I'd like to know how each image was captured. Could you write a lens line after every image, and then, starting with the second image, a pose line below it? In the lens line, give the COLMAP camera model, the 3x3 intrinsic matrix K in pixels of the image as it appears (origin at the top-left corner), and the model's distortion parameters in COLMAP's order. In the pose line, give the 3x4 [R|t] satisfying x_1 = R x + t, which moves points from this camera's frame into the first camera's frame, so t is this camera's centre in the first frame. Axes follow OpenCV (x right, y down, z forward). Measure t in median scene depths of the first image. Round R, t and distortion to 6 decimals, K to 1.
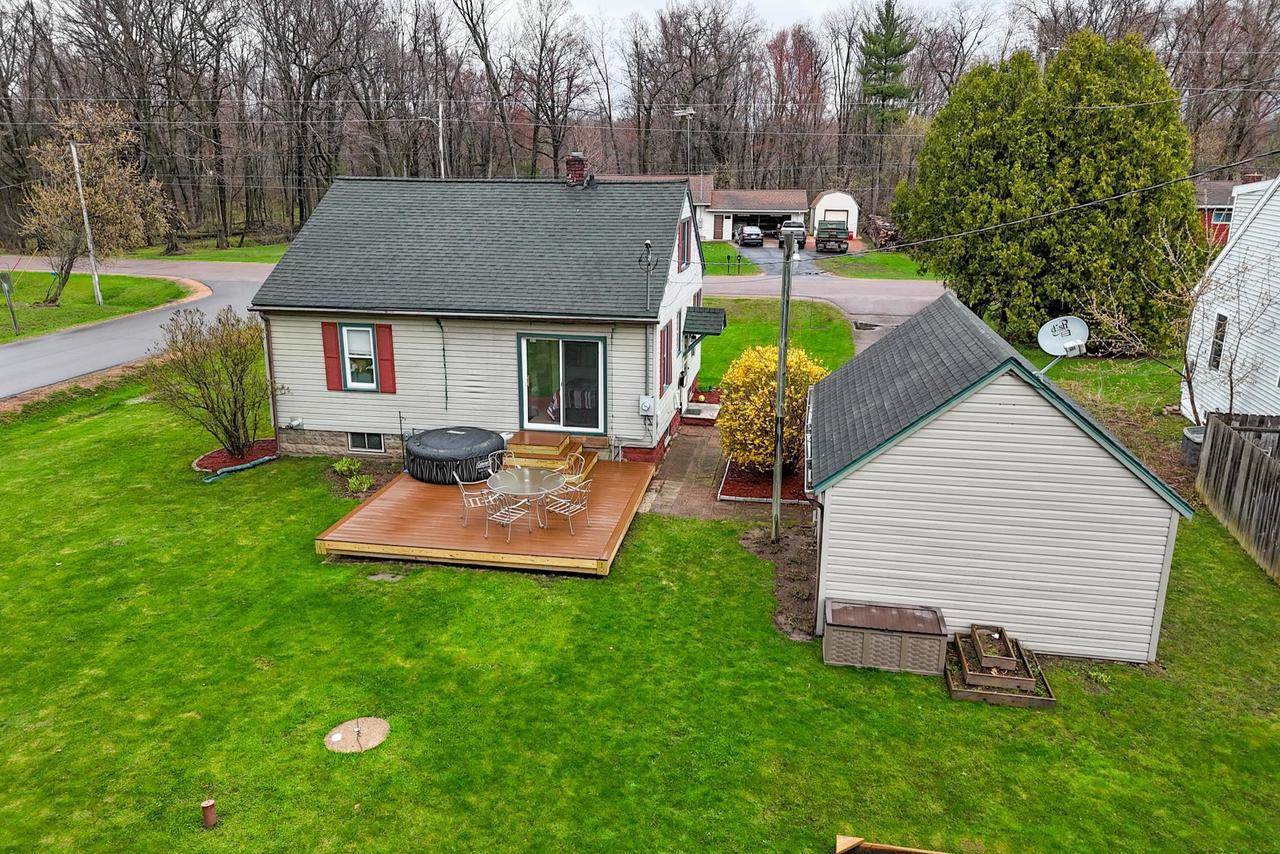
lens RADIAL K [[935.2, 0, 637.1], [0, 935.2, 426.0], [0, 0, 1]] dist [0.093244, -0.101249]
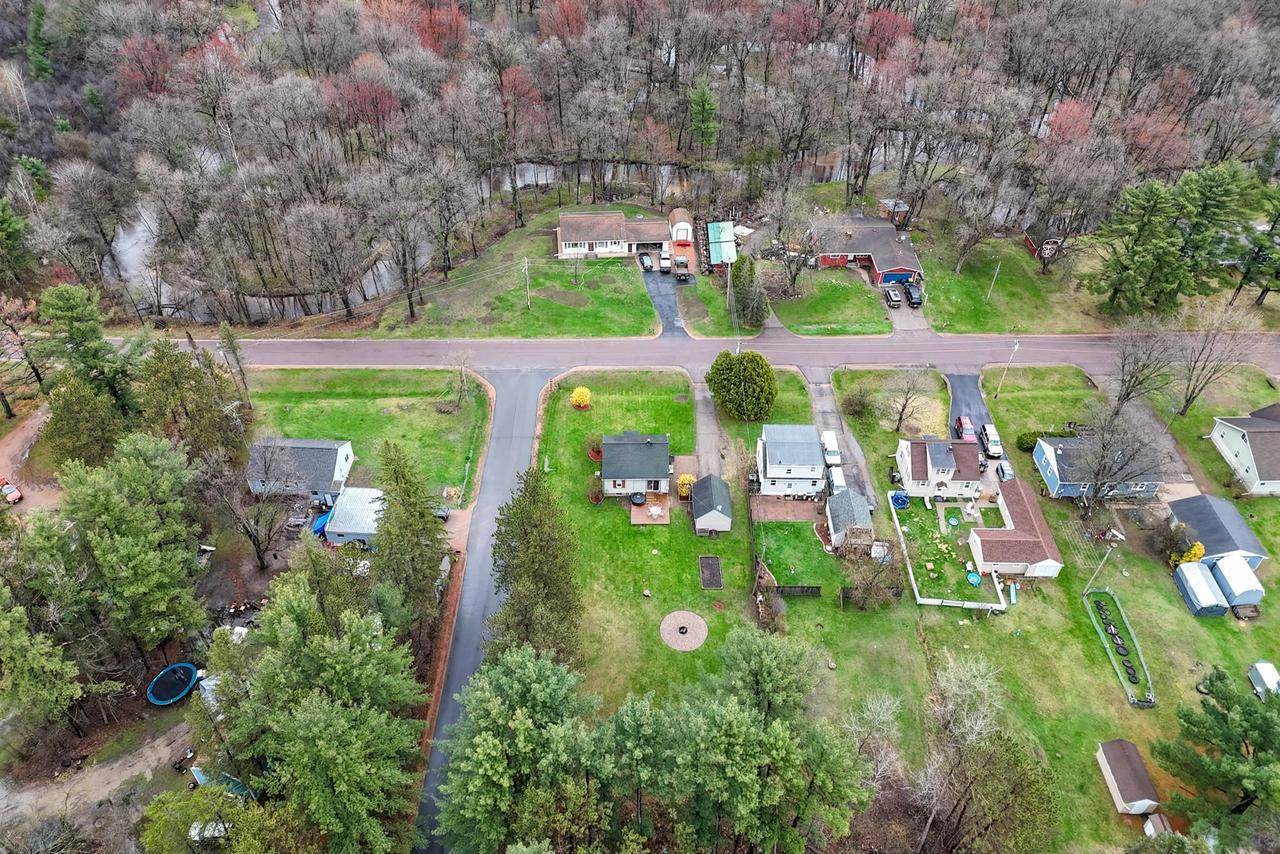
lens RADIAL K [[927.9, 0, 637.0], [0, 927.9, 426.4], [0, 0, 1]] dist [0.108568, -0.112768]
pose [[0.981563, -0.126008, 0.143721, -1.023288], [0.050067, 0.895171, 0.442901, -3.138692], [-0.184464, -0.427540, 0.884976, -4.280888]]
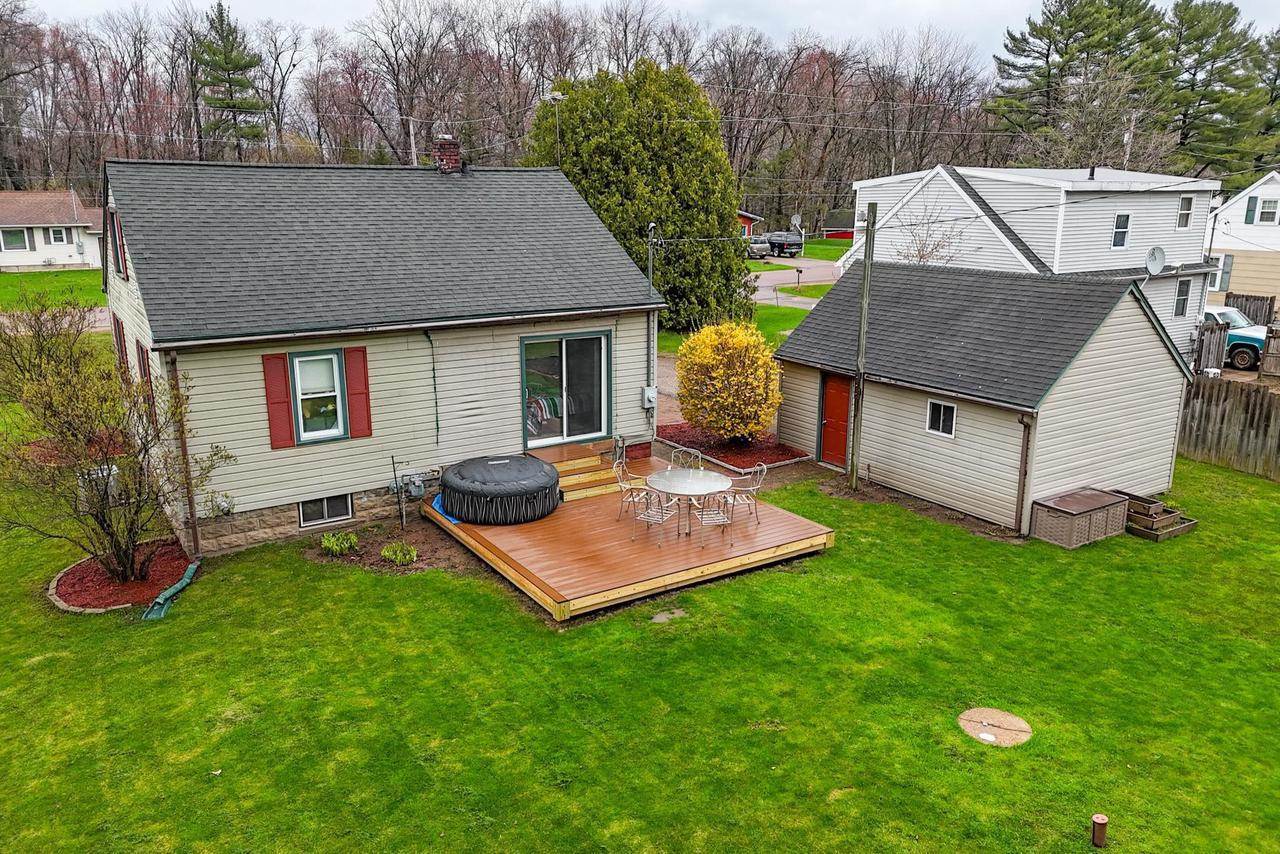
lens RADIAL K [[935.2, 0, 637.1], [0, 935.2, 426.0], [0, 0, 1]] dist [0.093244, -0.101249]
pose [[0.727333, -0.168896, 0.665177, -0.627600], [0.187542, 0.981267, 0.044088, -0.036770], [-0.660162, 0.092682, 0.745383, 0.292454]]
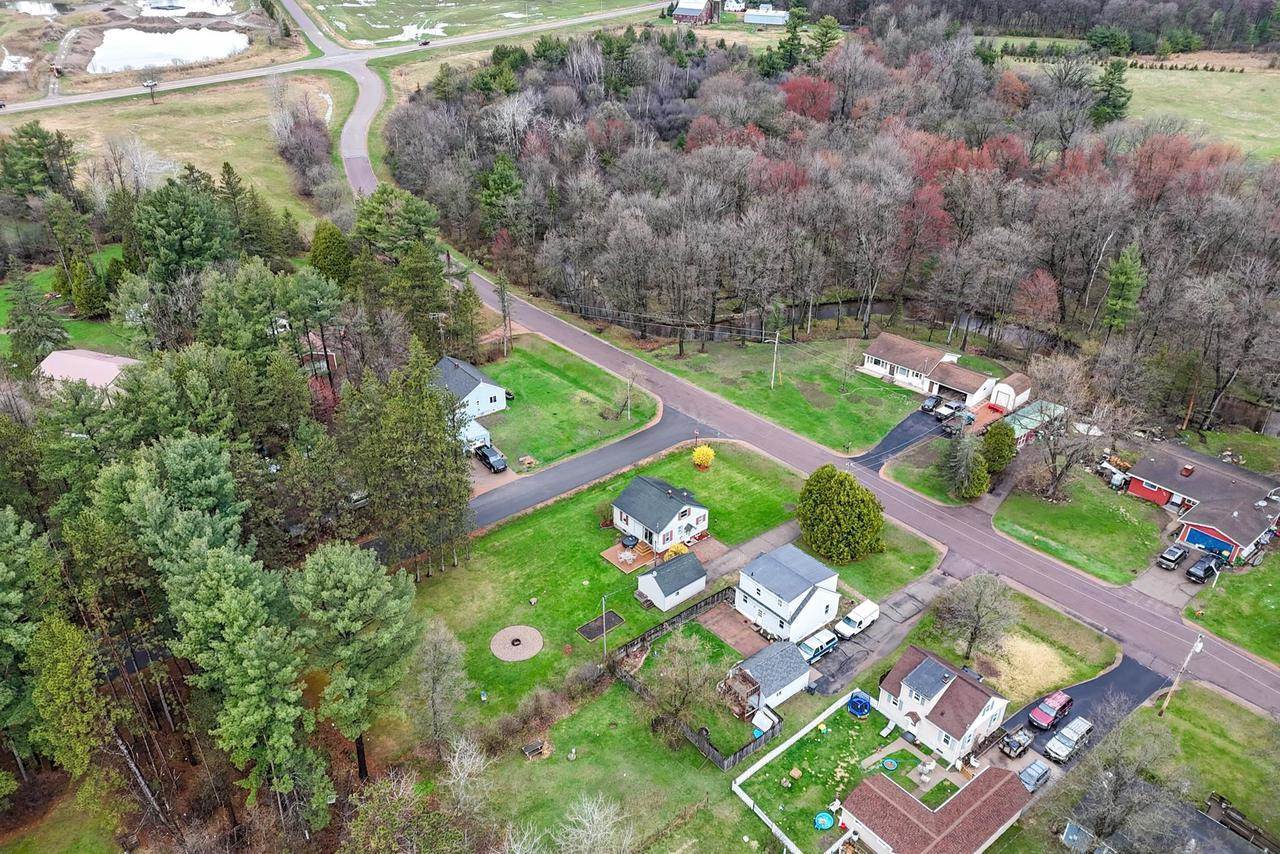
lens RADIAL K [[930.6, 0, 637.0], [0, 930.6, 483.9], [0, 0, 1]] dist [0.108213, -0.093933]
pose [[0.774991, 0.336395, -0.535003, 2.779602], [-0.170579, 0.926485, 0.335451, -2.224331], [0.608516, -0.168711, 0.775400, -3.369330]]
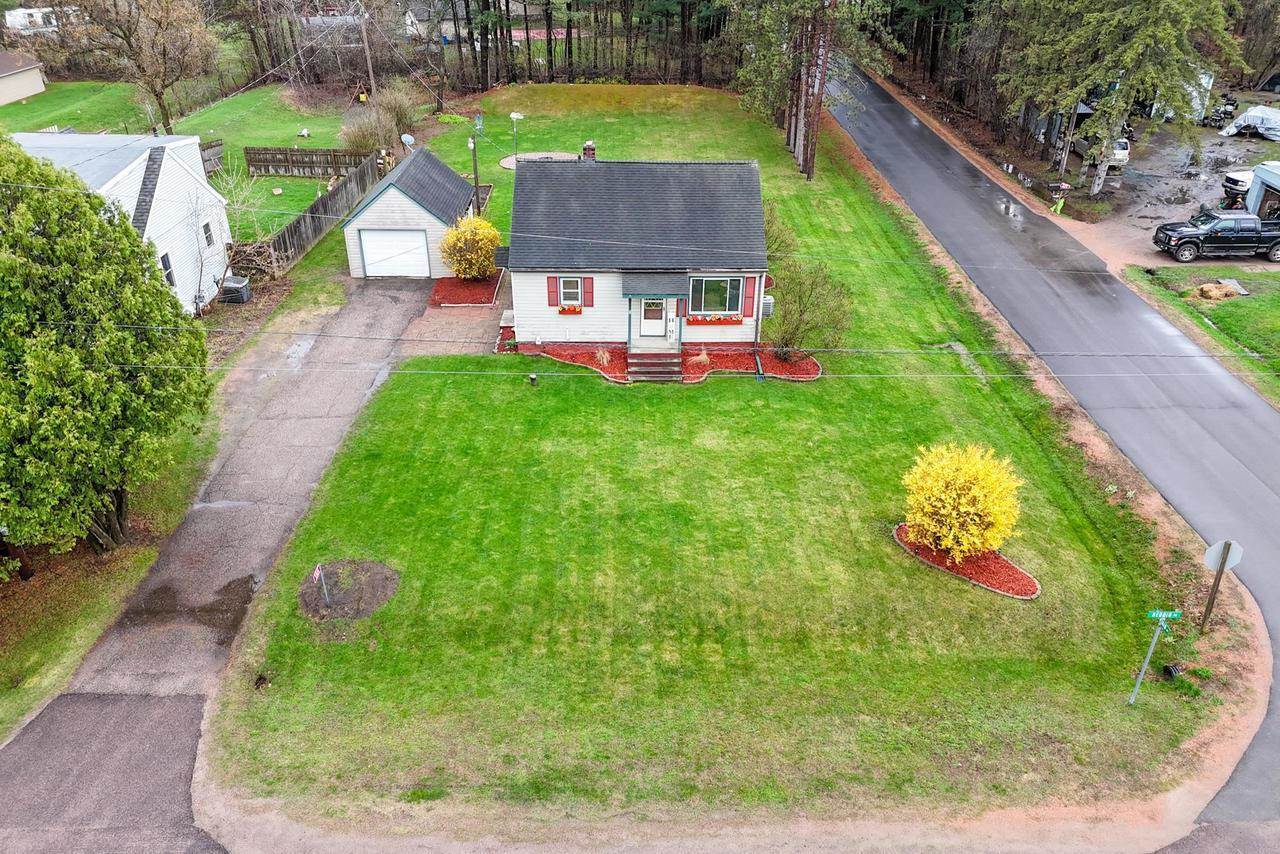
lens RADIAL K [[935.2, 0, 637.1], [0, 935.2, 426.0], [0, 0, 1]] dist [0.093244, -0.101249]
pose [[-0.980742, 0.084505, -0.176082, 0.188486], [-0.066163, 0.704496, 0.706617, -1.179216], [0.183761, 0.704659, -0.685337, 2.677399]]
